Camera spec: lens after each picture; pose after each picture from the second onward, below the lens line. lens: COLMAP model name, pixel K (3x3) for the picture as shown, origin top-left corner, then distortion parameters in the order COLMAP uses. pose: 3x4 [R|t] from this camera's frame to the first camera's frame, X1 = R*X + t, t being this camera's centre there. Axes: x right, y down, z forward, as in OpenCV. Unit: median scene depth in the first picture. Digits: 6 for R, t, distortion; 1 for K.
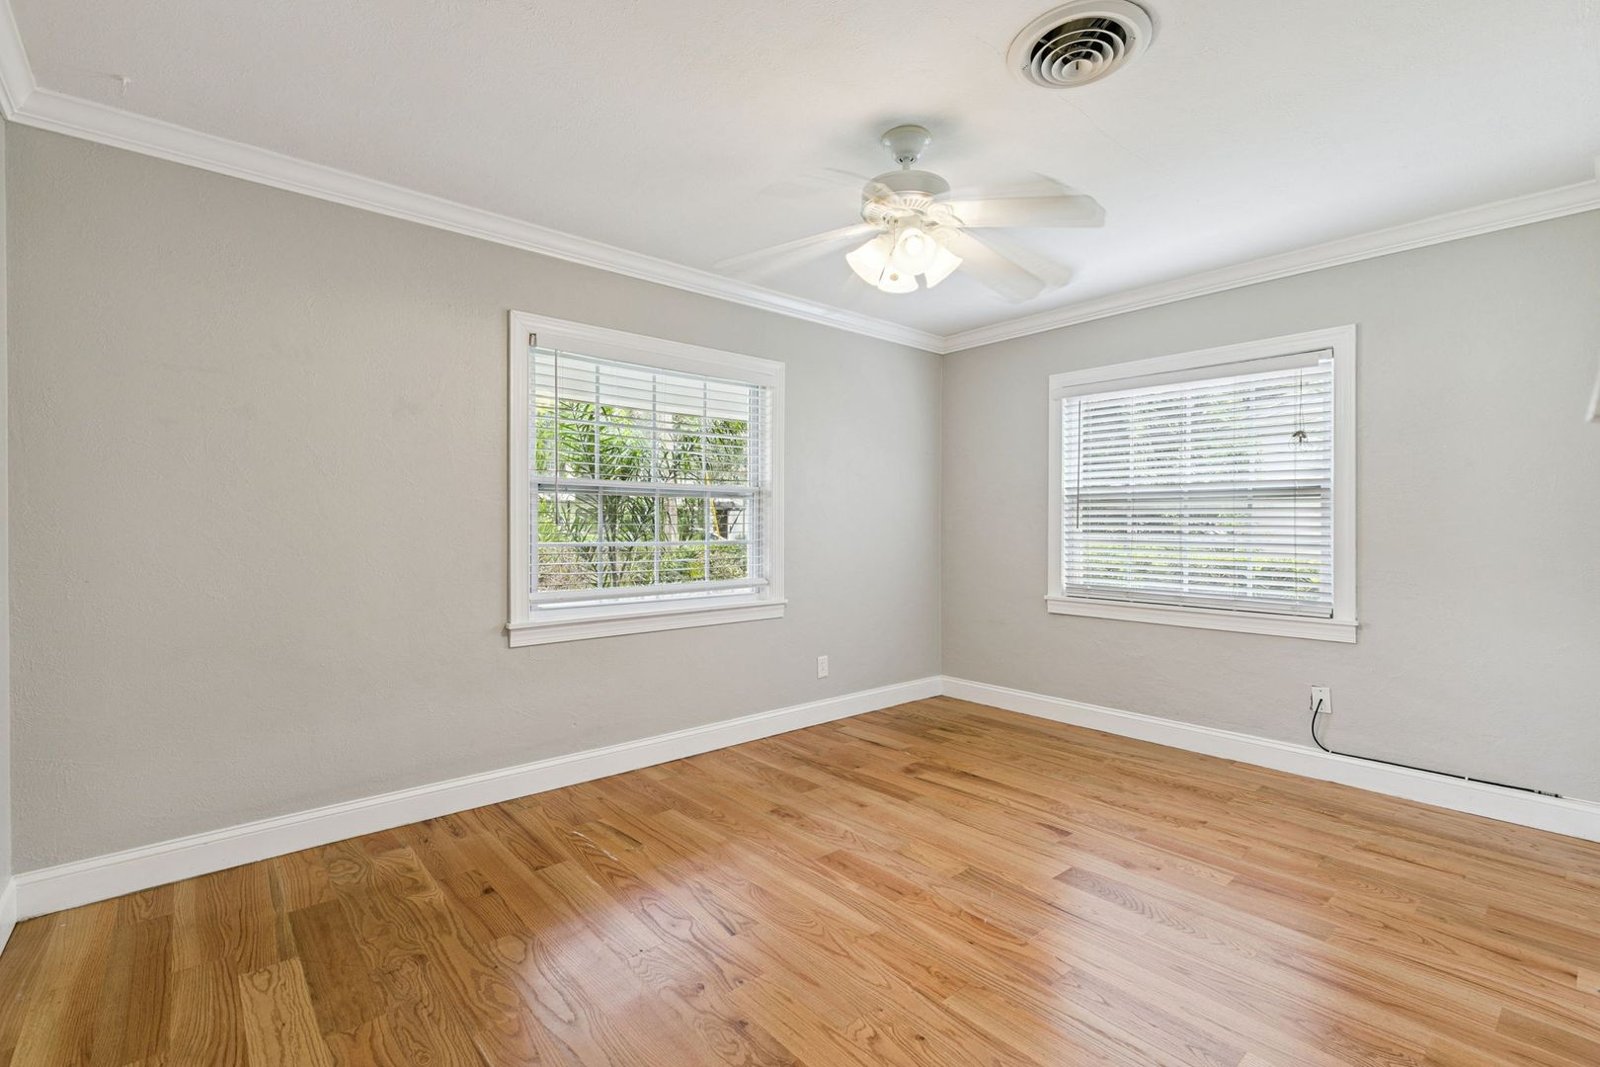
lens RADIAL K [[734.2, 0, 810.9], [0, 734.2, 526.2], [0, 0, 1]] dist [0.005692, -0.000694]
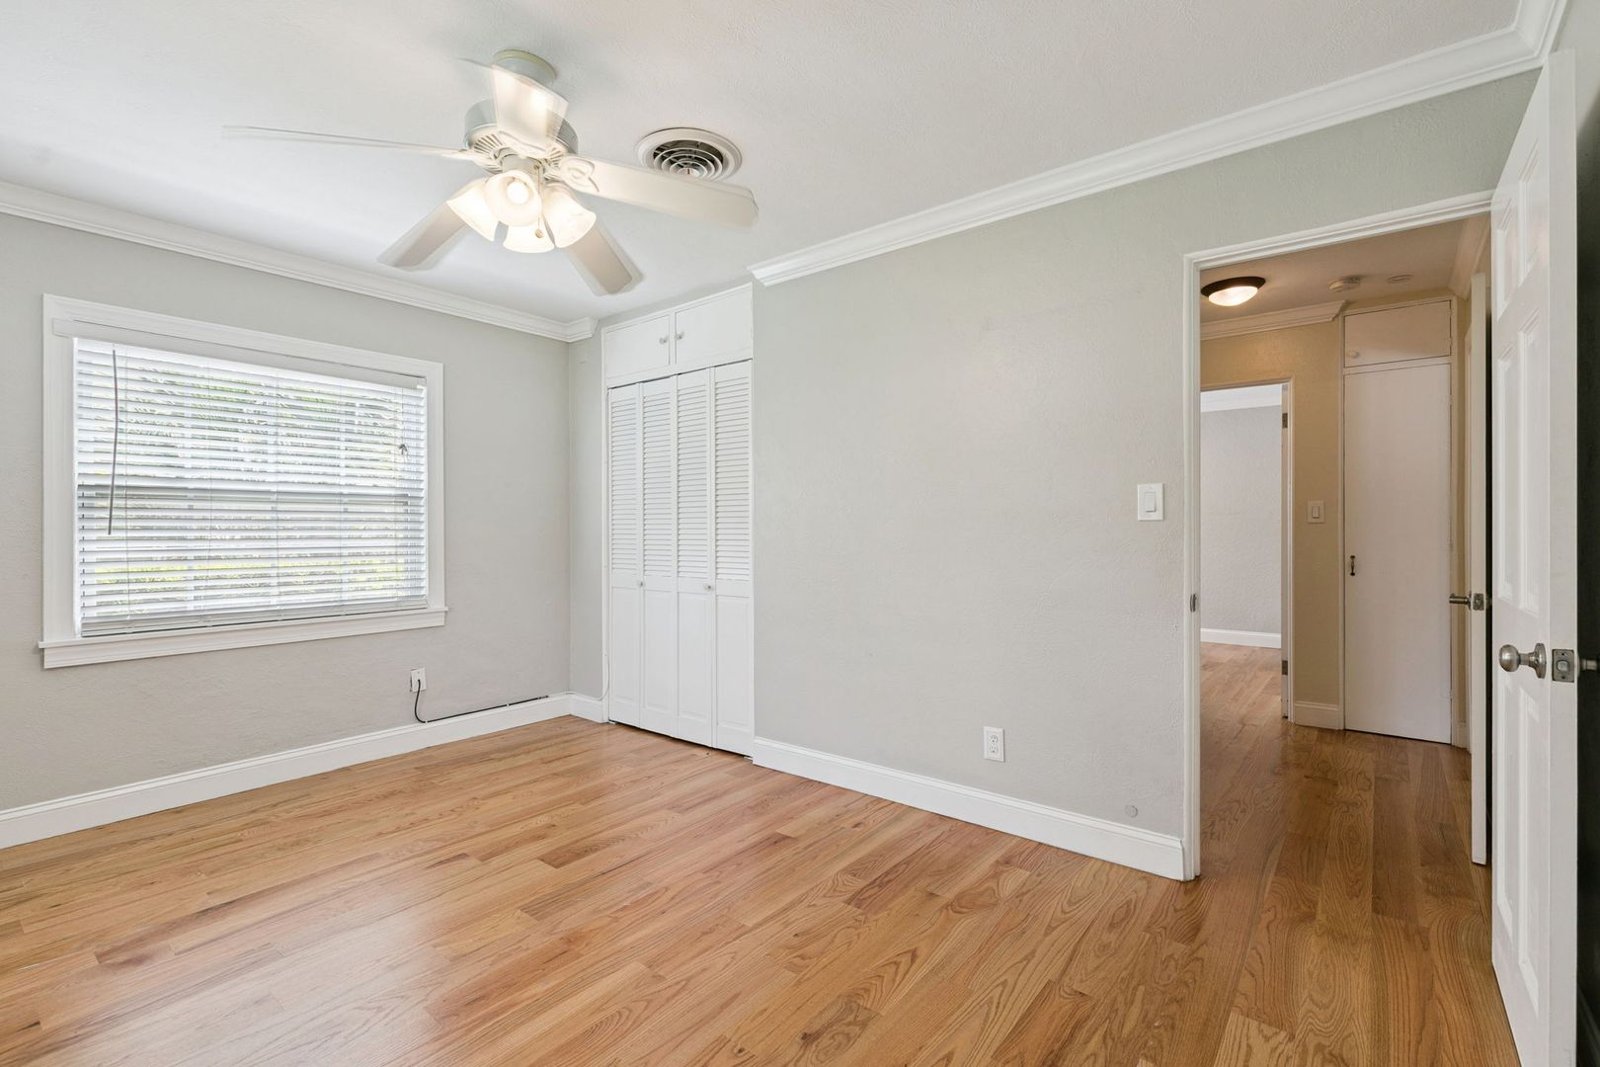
lens RADIAL K [[734.2, 0, 810.8], [0, 734.2, 529.3], [0, 0, 1]] dist [0.005692, -0.000694]
pose [[-0.199332, -0.003169, 0.979927, -0.562482], [0.004578, 0.999981, 0.004165, -0.002588], [-0.979921, 0.005316, -0.199314, 0.632324]]
